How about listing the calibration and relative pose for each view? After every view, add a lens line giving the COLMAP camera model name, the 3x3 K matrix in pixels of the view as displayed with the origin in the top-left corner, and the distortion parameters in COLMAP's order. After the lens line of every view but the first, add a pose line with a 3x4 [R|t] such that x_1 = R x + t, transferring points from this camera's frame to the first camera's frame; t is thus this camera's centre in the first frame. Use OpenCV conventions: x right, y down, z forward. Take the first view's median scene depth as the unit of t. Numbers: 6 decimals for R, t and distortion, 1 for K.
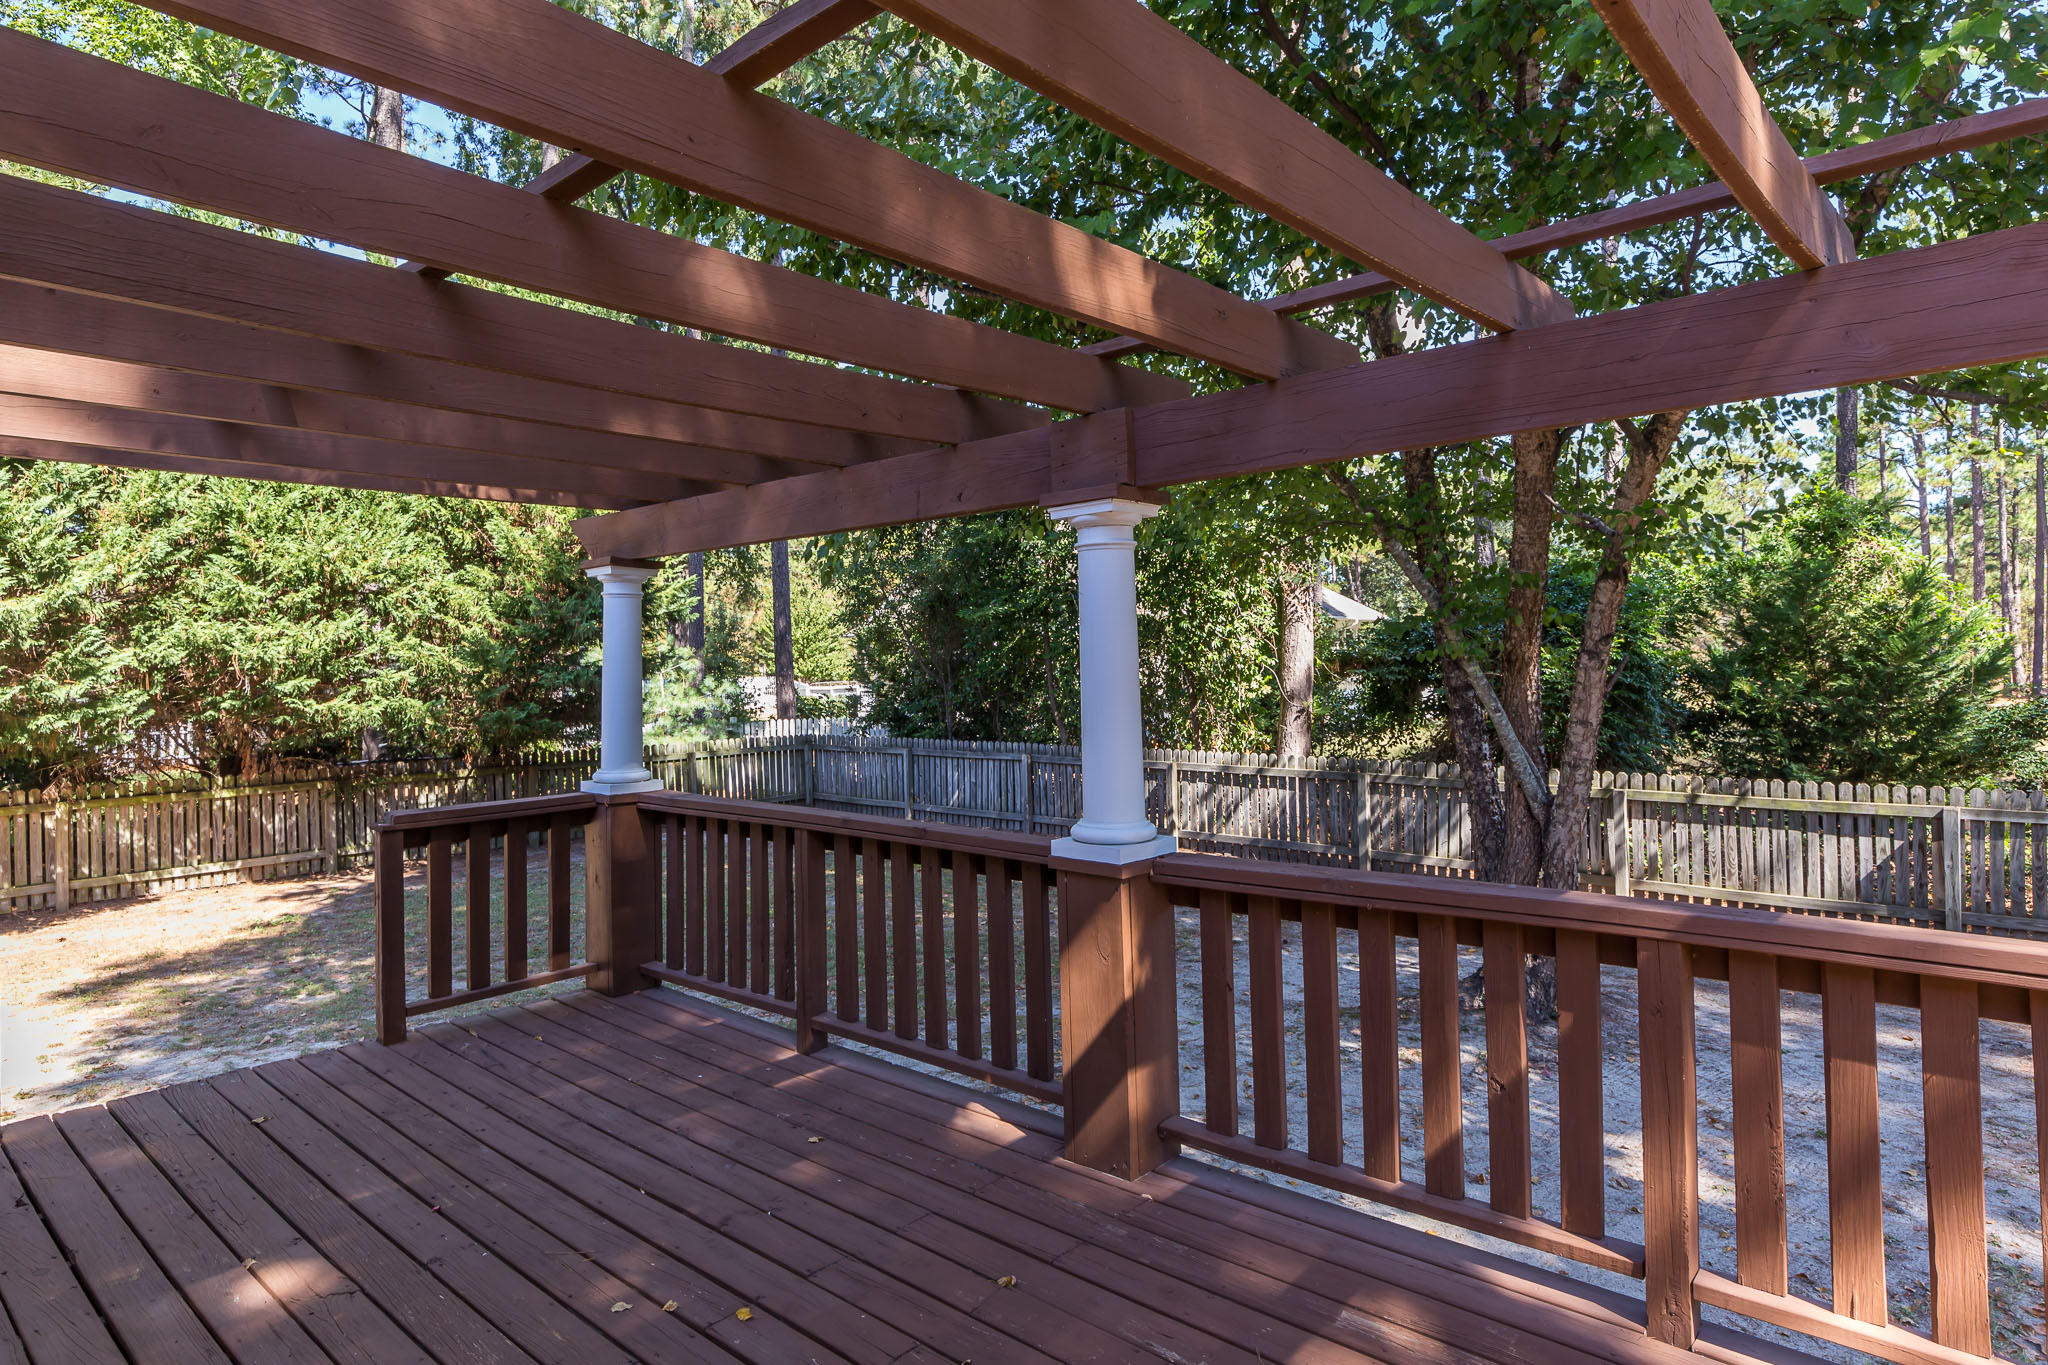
lens RADIAL K [[1145.2, 0, 1024.0], [0, 1145.2, 682.5], [0, 0, 1]] dist [-0.000088, 0.000019]
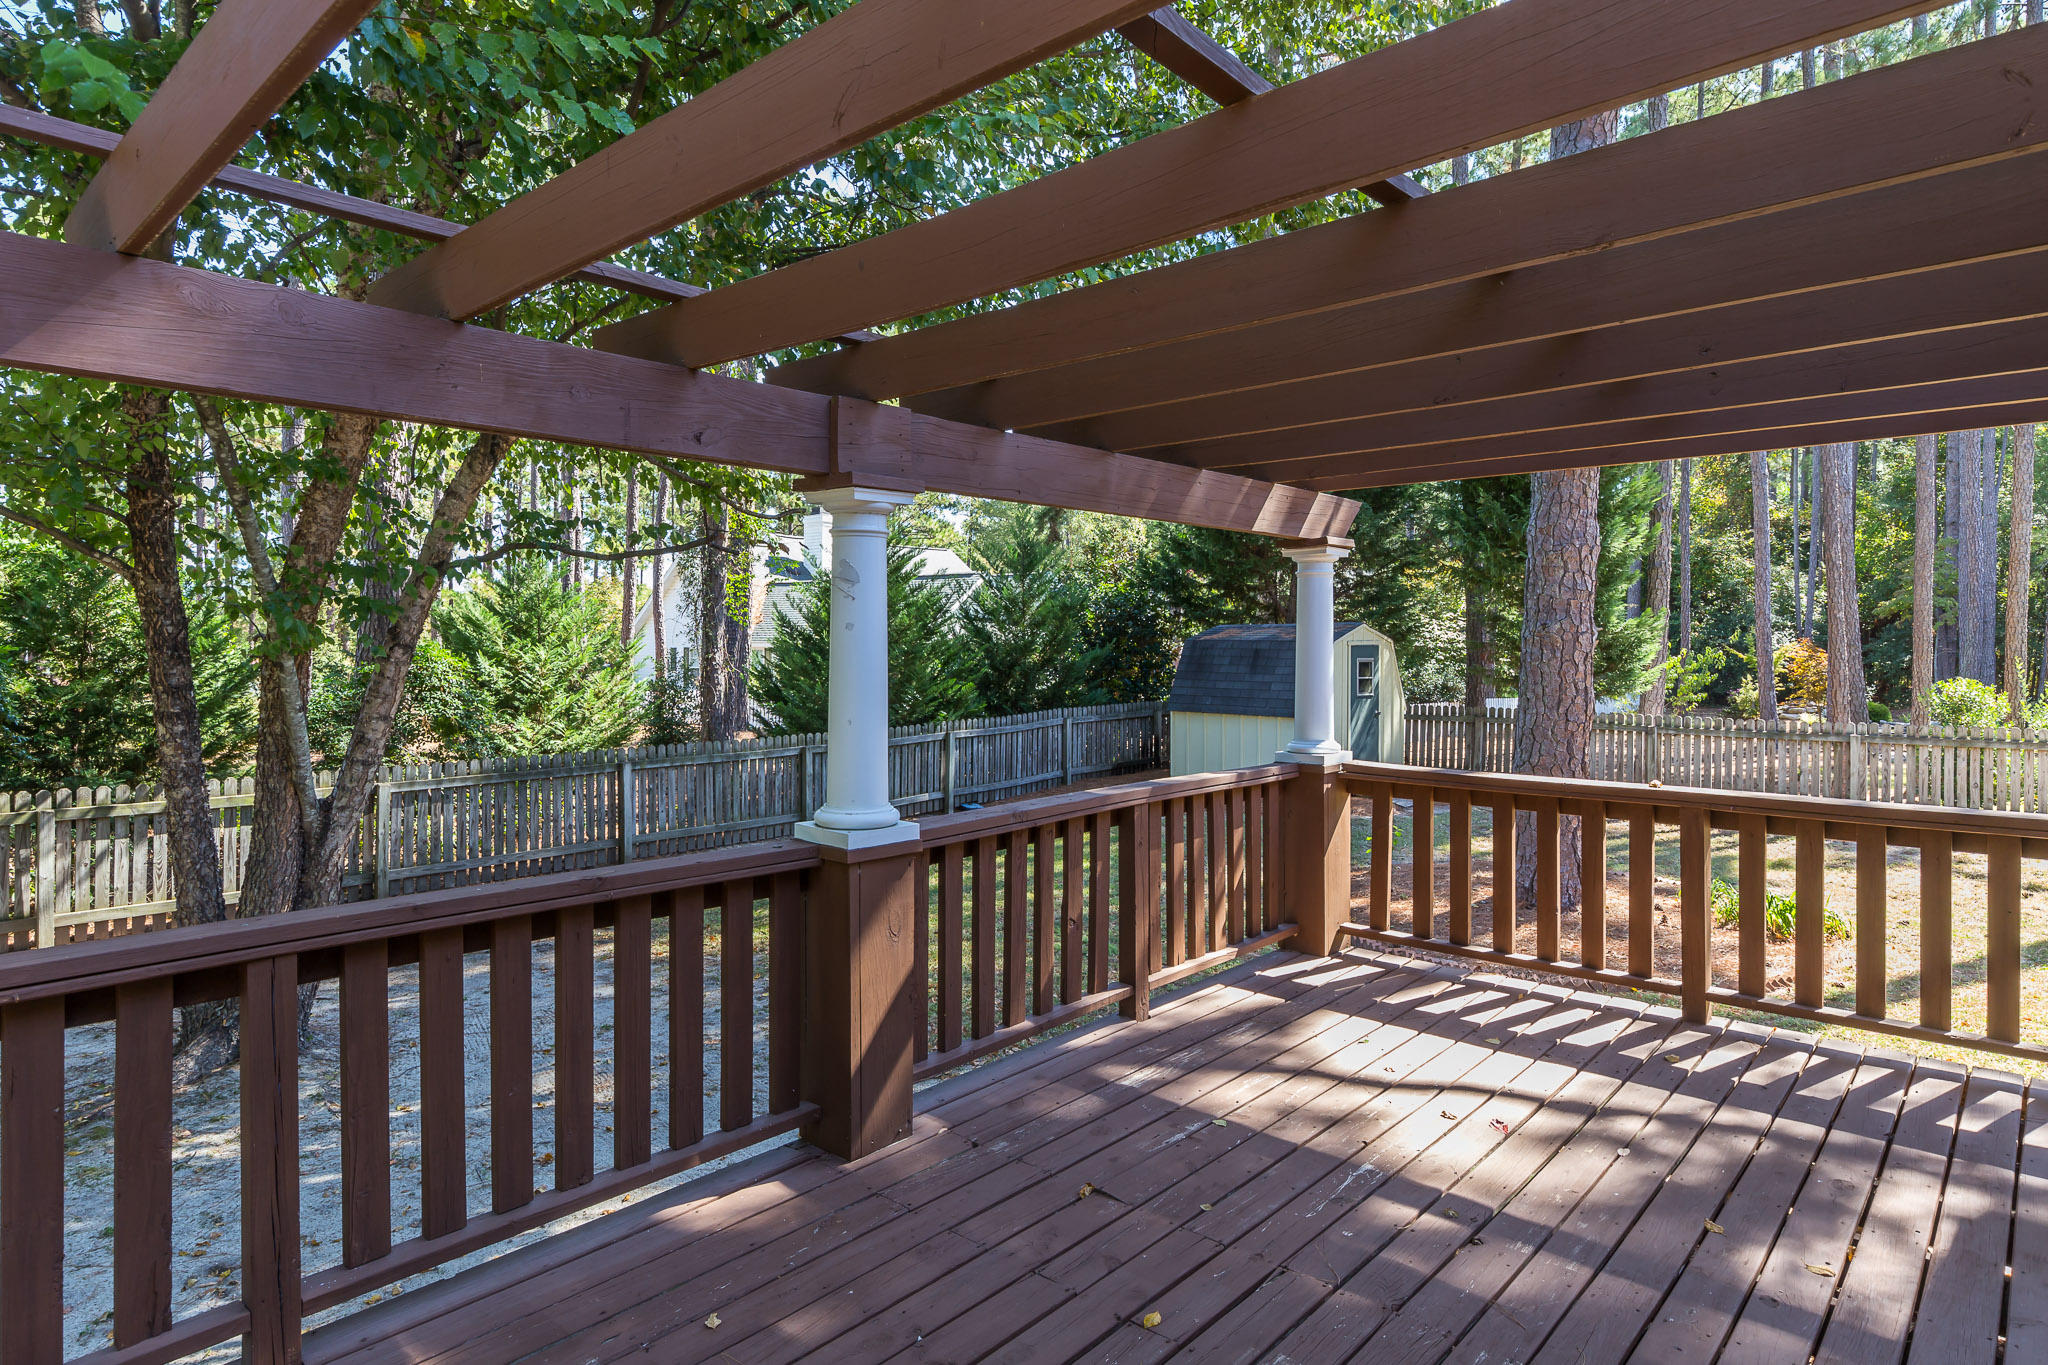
lens RADIAL K [[1163.6, 0, 1026.4], [0, 1163.6, 632.7], [0, 0, 1]] dist [0.000911, -0.000333]
pose [[0.013418, 0.024140, 0.999619, -0.866465], [0.020777, 0.999486, -0.024416, -0.001811], [-0.999694, 0.021096, 0.012910, 0.757942]]
